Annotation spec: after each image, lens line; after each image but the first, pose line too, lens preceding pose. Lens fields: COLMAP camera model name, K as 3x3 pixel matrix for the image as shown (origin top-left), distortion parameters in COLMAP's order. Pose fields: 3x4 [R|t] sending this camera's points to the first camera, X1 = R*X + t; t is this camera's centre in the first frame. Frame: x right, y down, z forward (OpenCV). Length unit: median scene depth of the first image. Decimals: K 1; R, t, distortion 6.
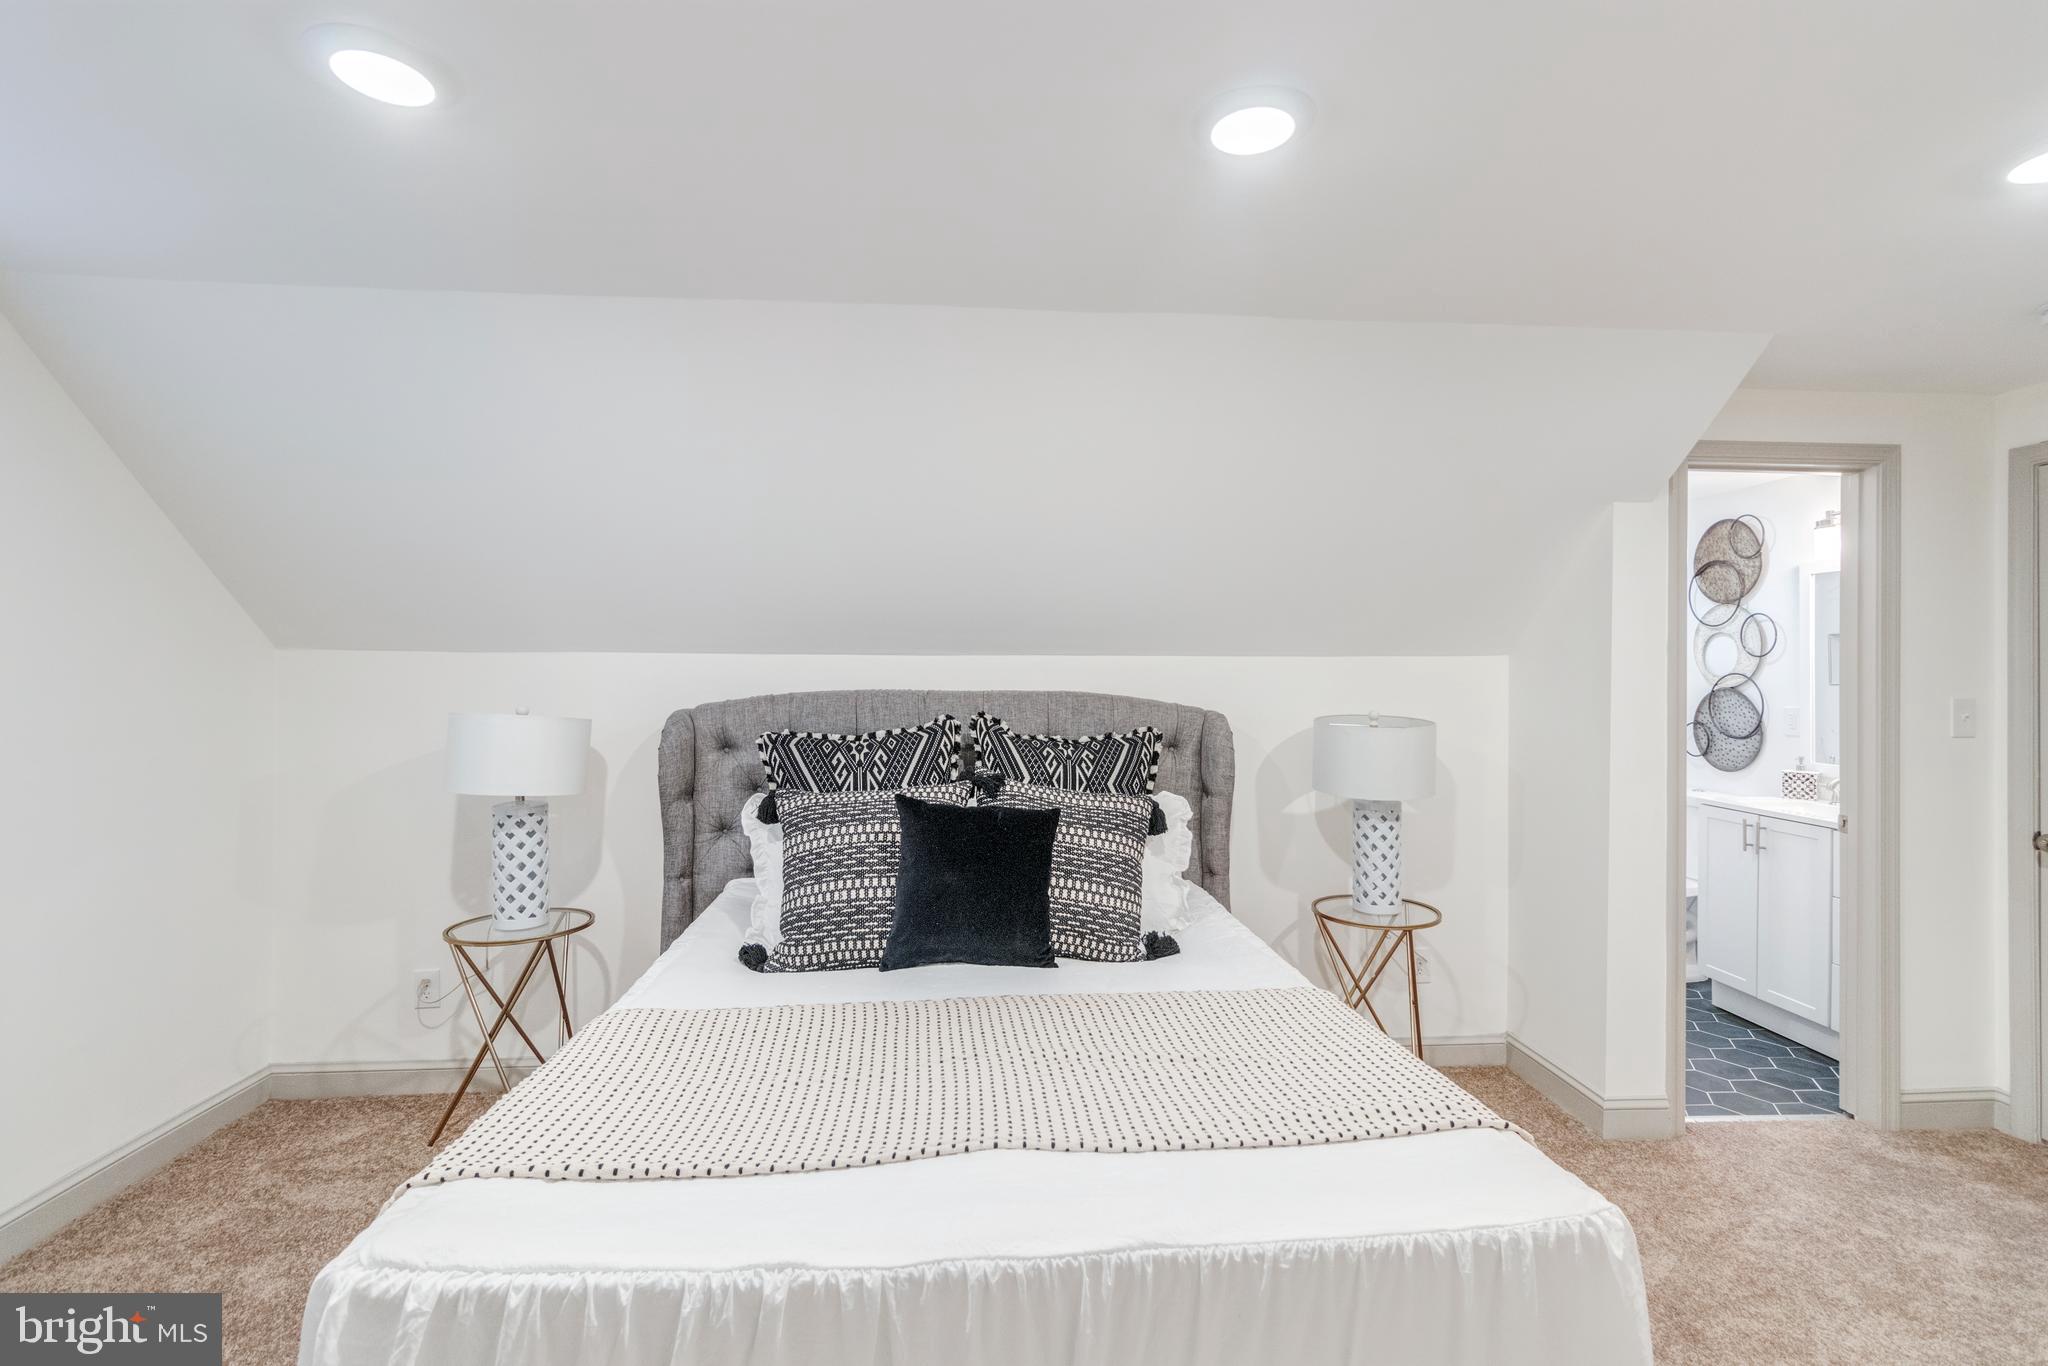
lens RADIAL K [[970.1, 0, 1025.6], [0, 970.1, 682.1], [0, 0, 1]] dist [0.000565, 0.001007]
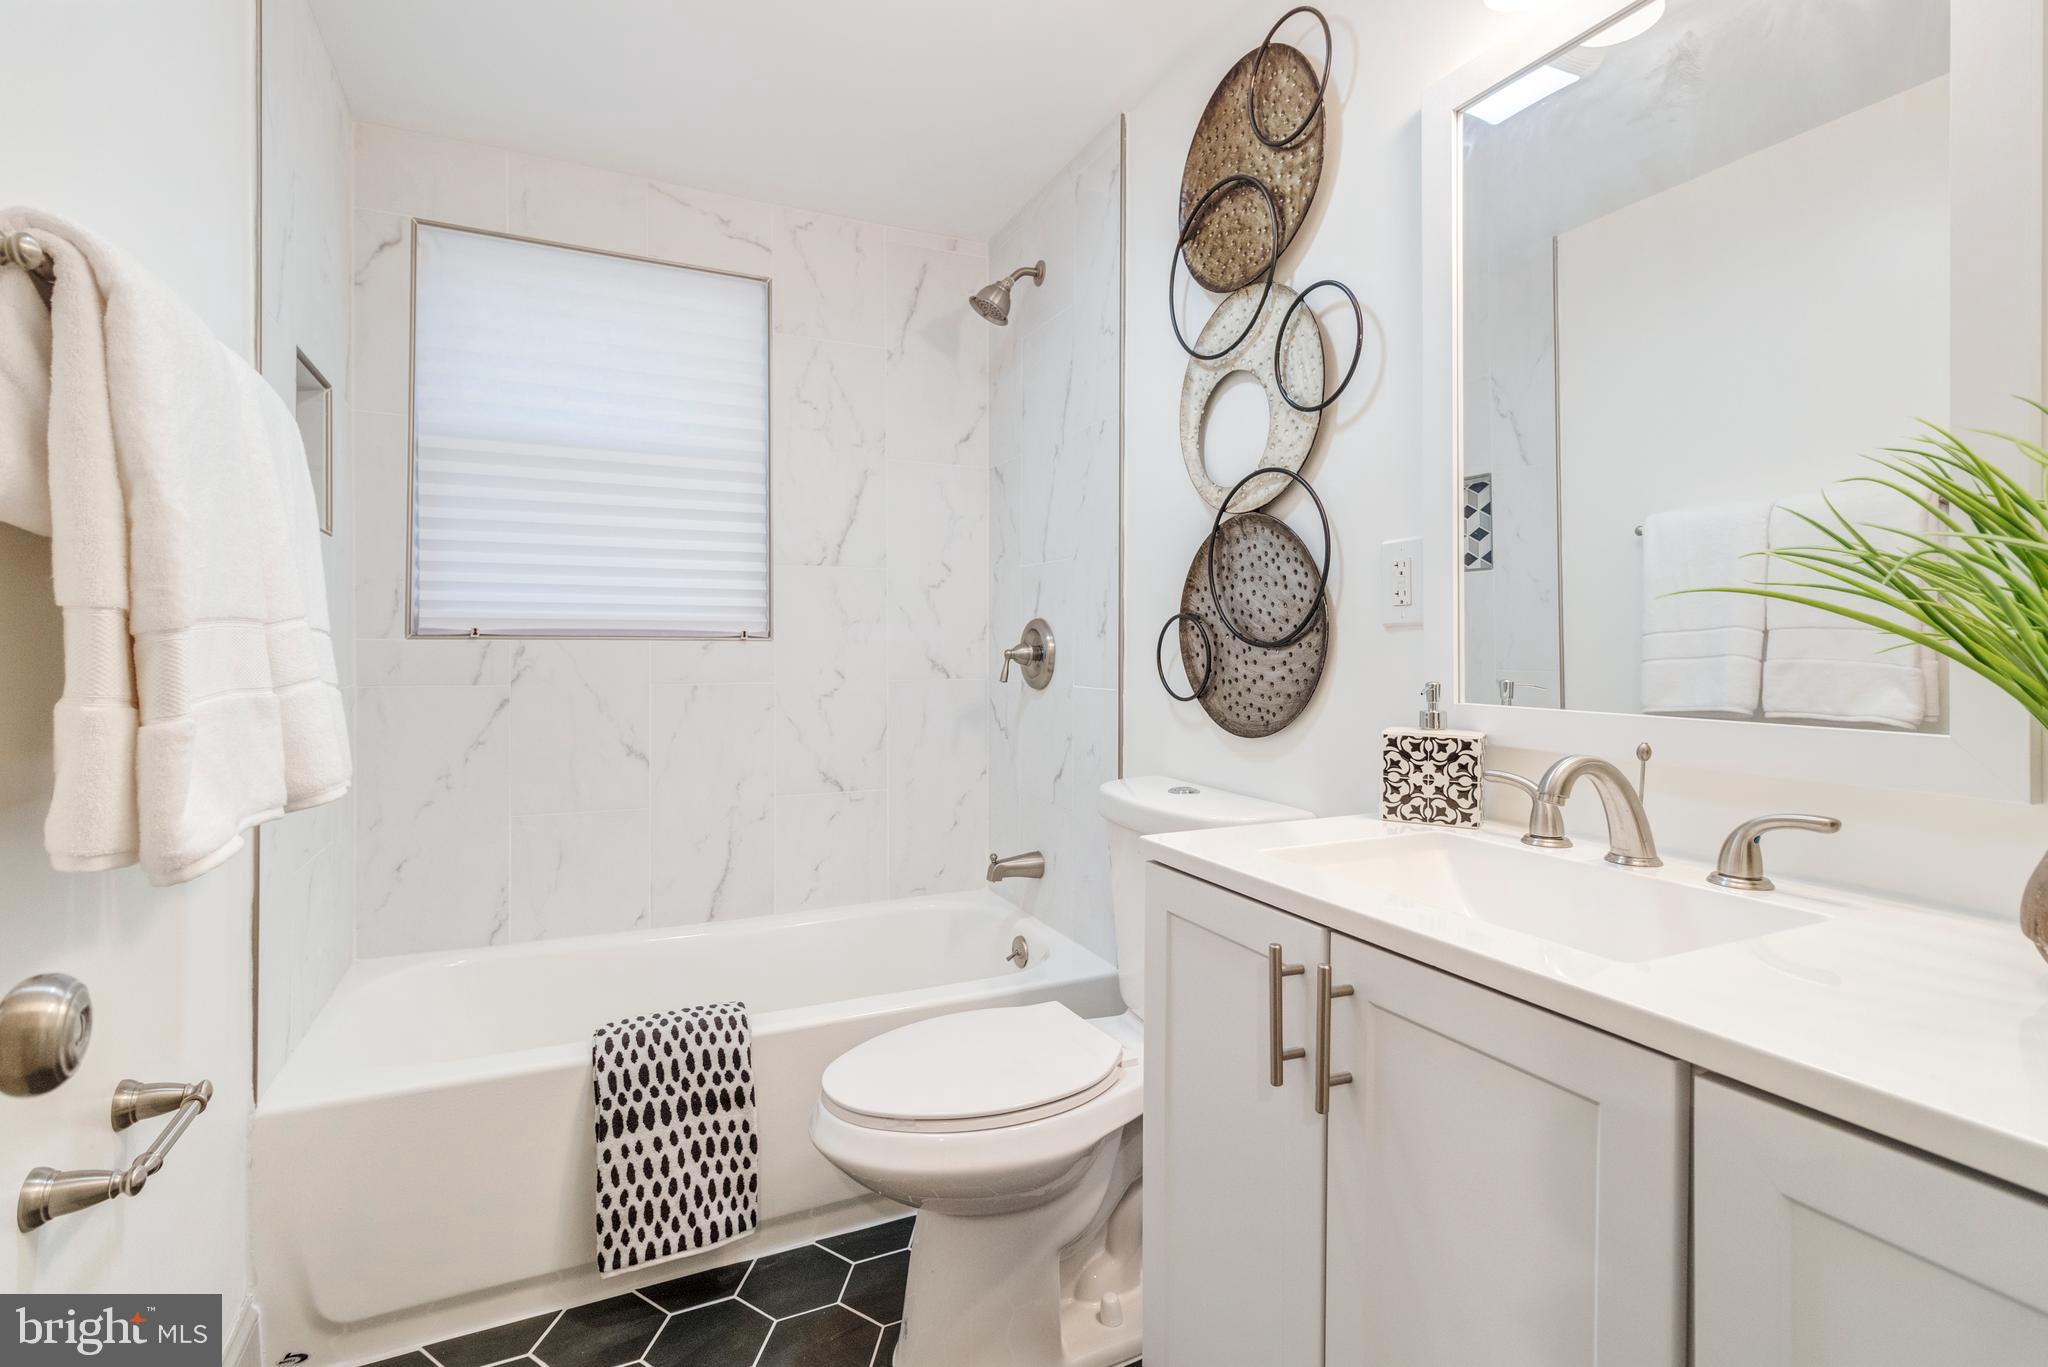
lens RADIAL K [[970.1, 0, 1010.9], [0, 970.1, 651.9], [0, 0, 1]] dist [0.000565, 0.001007]
pose [[0.939344, -0.000421, 0.342975, 0.514084], [0.000960, 0.999999, -0.001401, 0.060641], [-0.342974, 0.001645, 0.939343, 0.686634]]
